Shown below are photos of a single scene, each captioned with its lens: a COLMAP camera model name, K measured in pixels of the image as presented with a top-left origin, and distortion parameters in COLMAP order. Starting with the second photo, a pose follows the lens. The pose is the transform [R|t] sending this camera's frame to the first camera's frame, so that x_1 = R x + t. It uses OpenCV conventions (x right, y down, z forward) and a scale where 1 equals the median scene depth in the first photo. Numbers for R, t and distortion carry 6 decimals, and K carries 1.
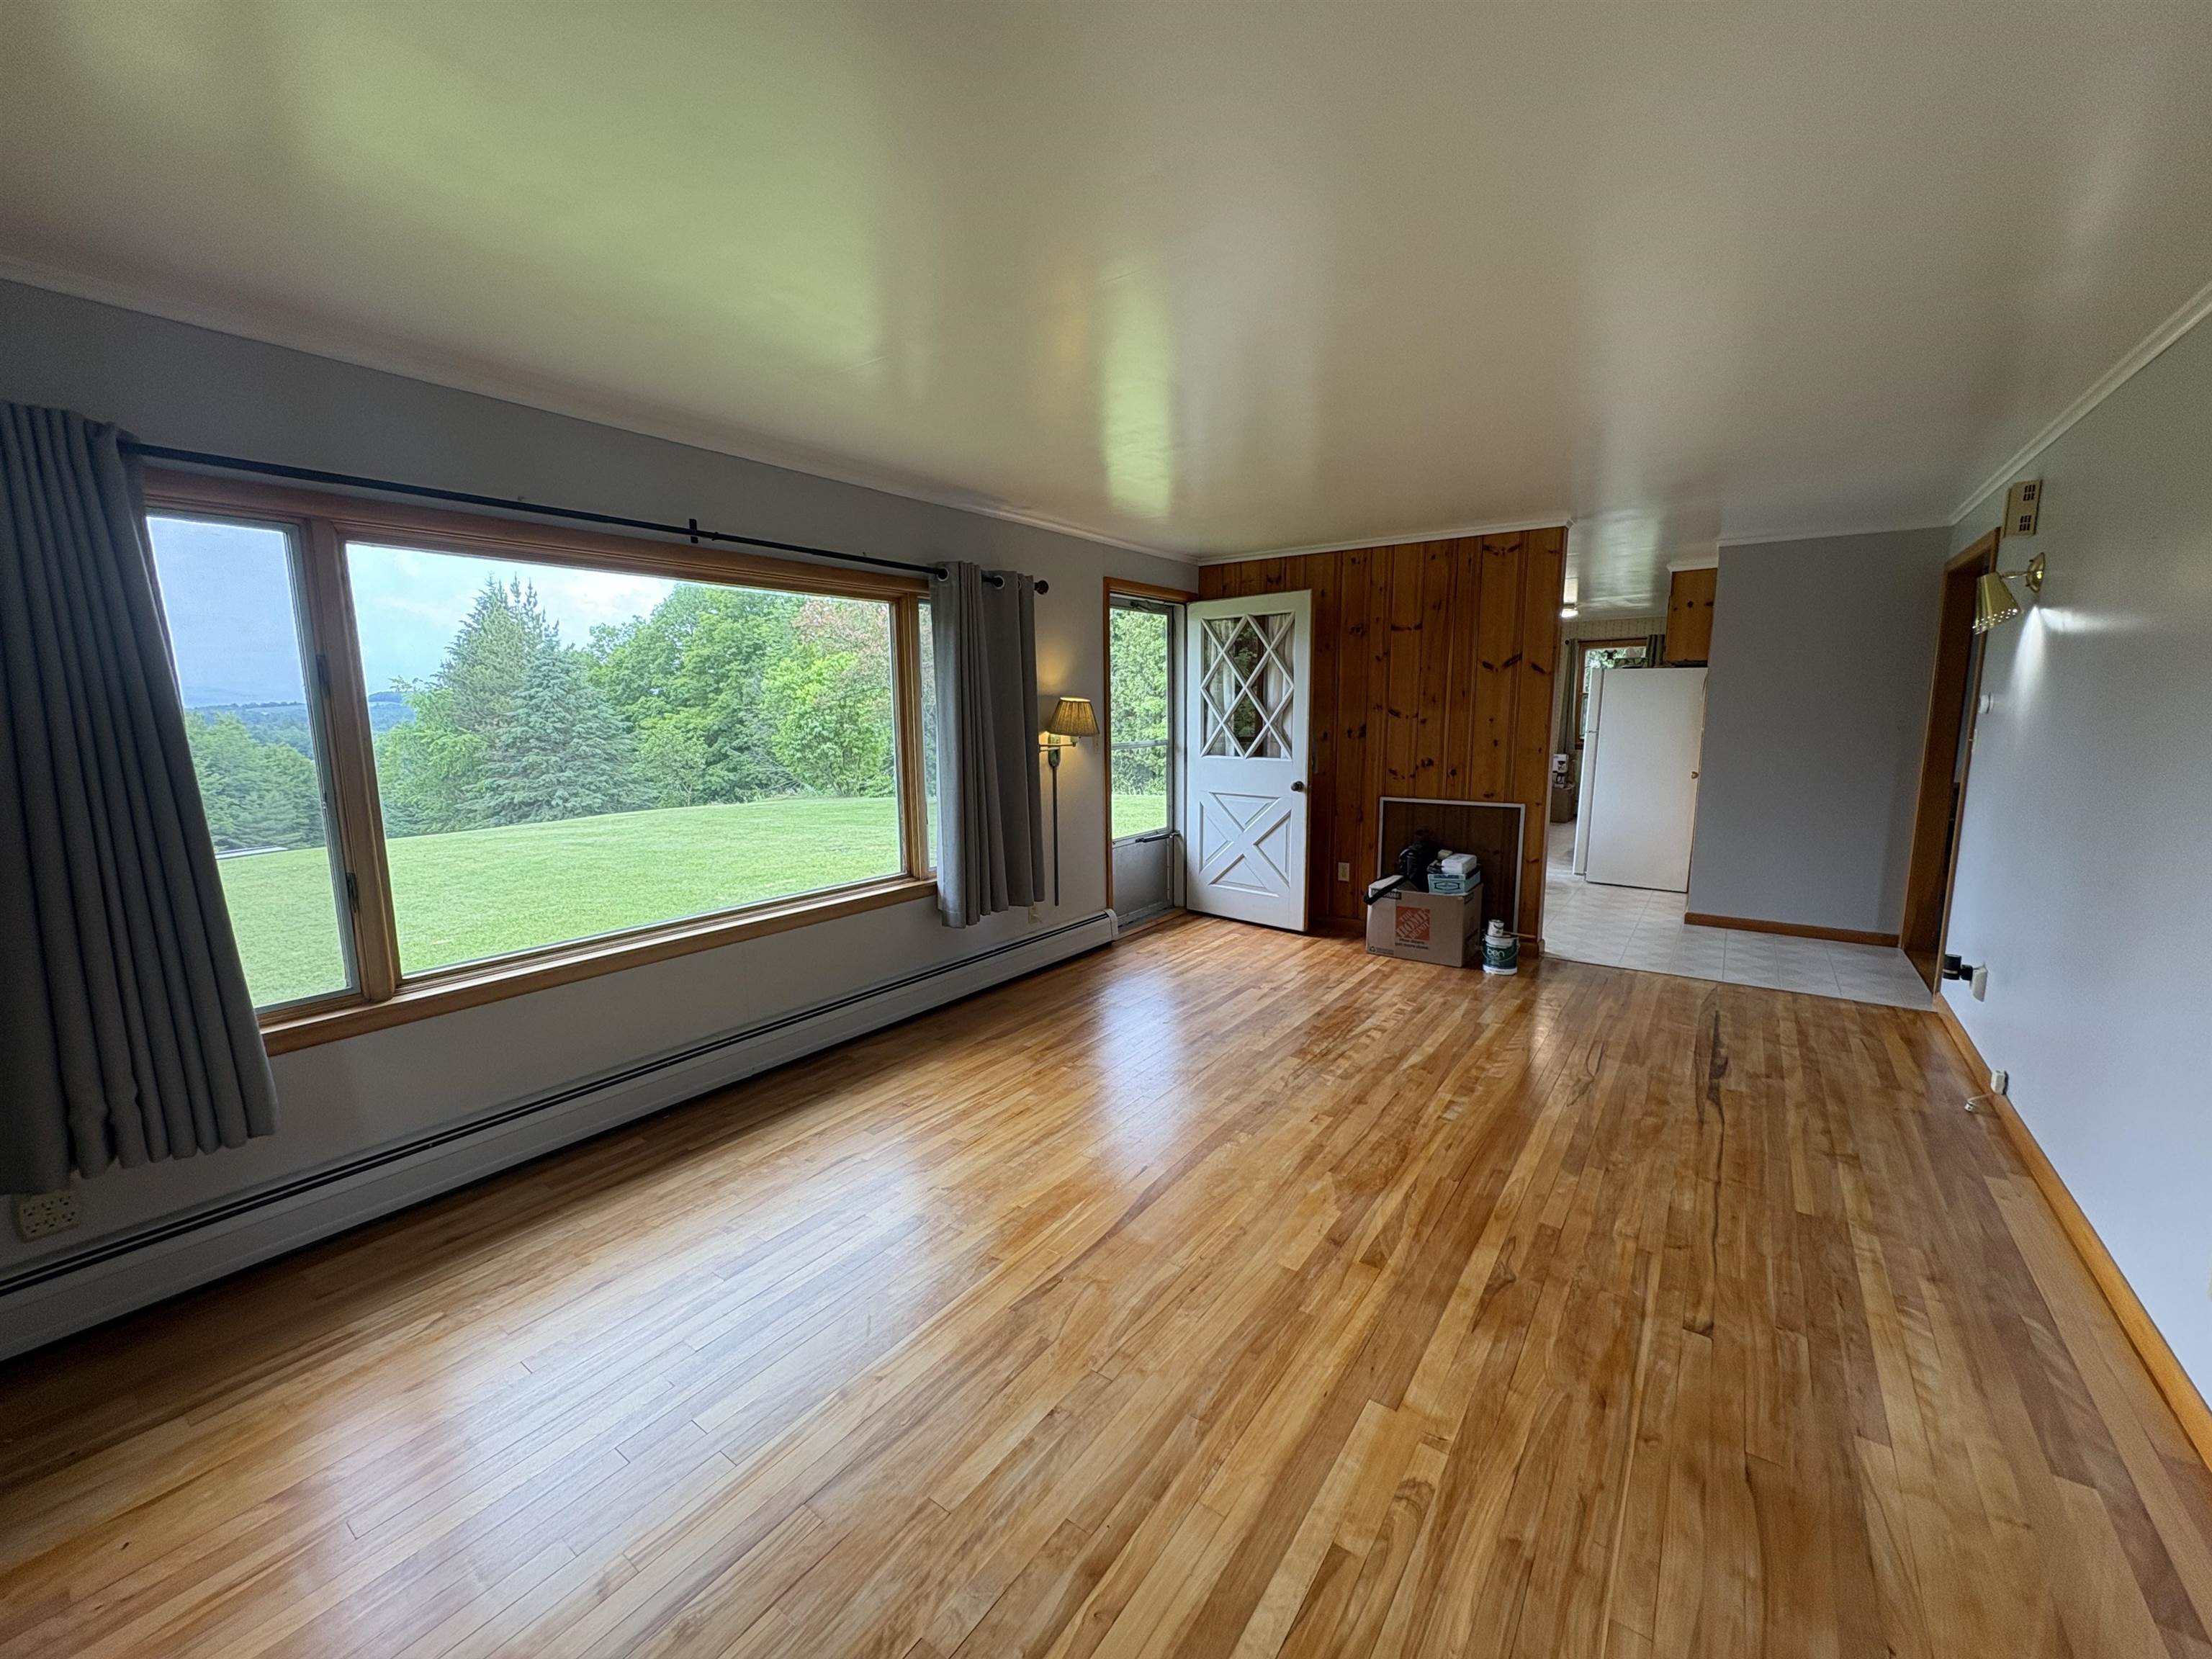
lens RADIAL K [[884.2, 0, 1106.0], [0, 884.2, 829.5], [0, 0, 1]] dist [0.017033, 0.000038]
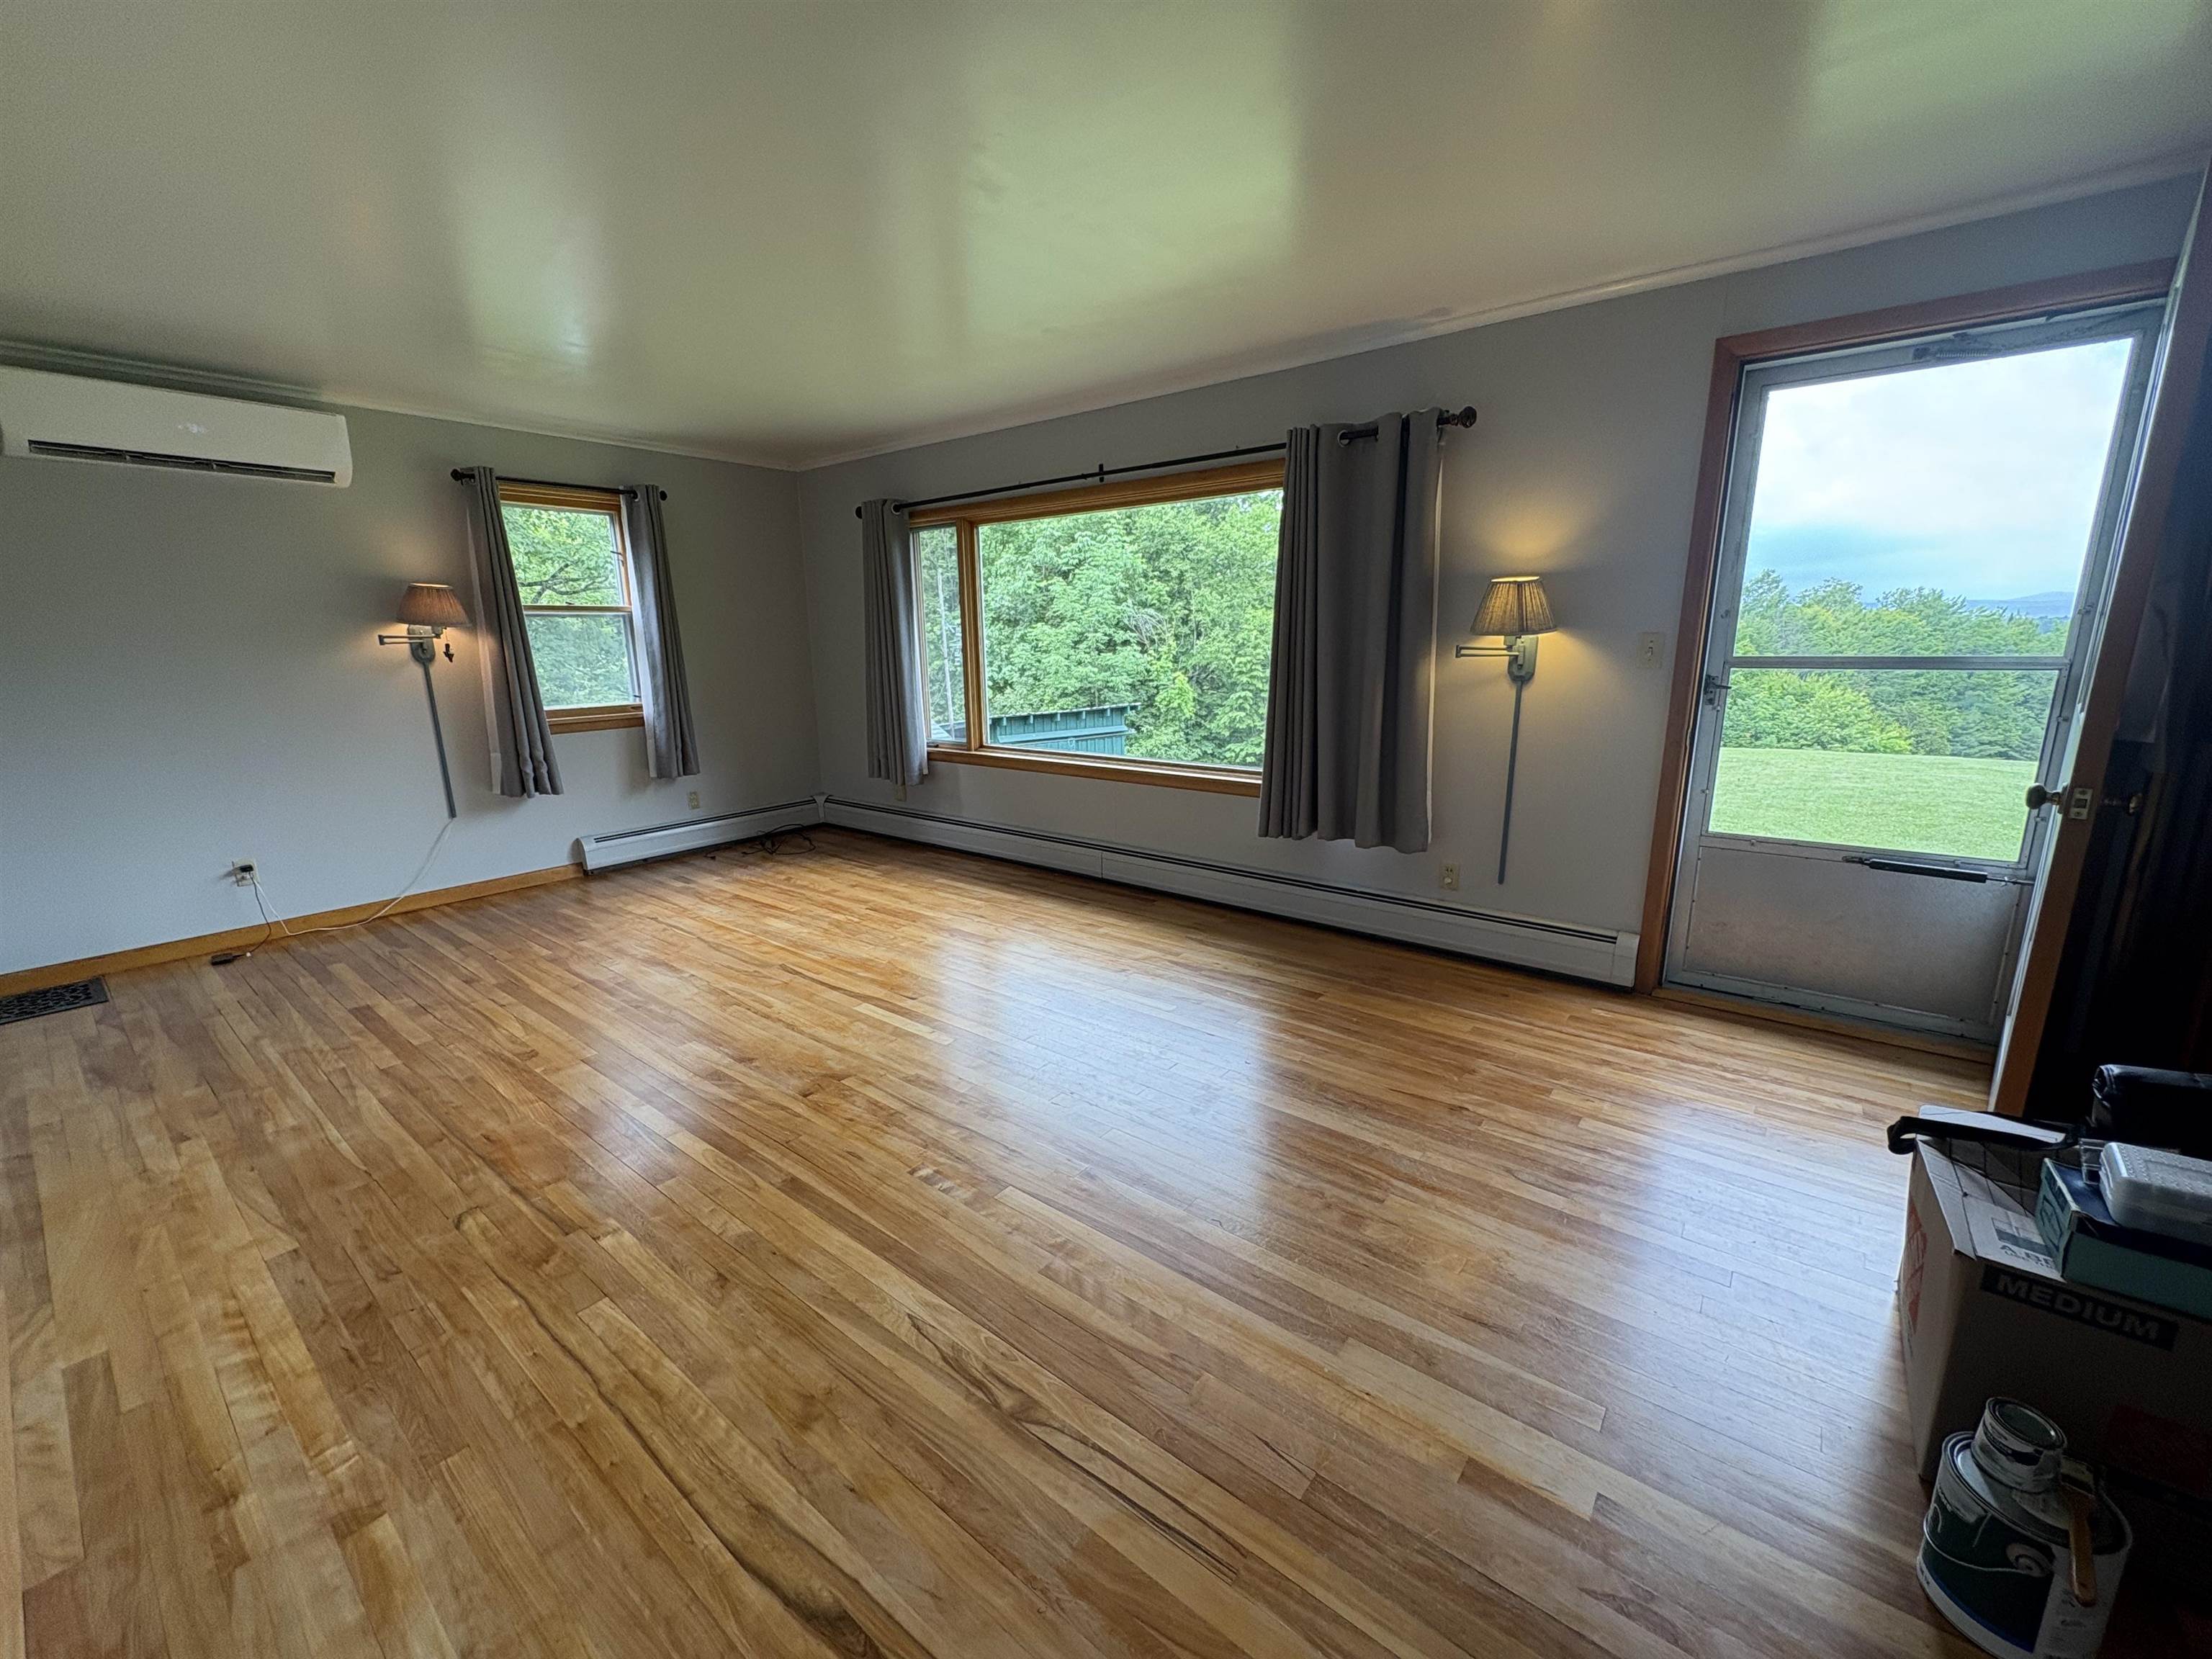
lens RADIAL K [[876.0, 0, 1106.0], [0, 876.0, 829.5], [0, 0, 1]] dist [0.000205, -0.000021]
pose [[-0.041942, 0.228361, -0.972673, 0.979550], [-0.127473, 0.964350, 0.231903, -0.119810], [0.990955, 0.133716, -0.011337, 1.096180]]
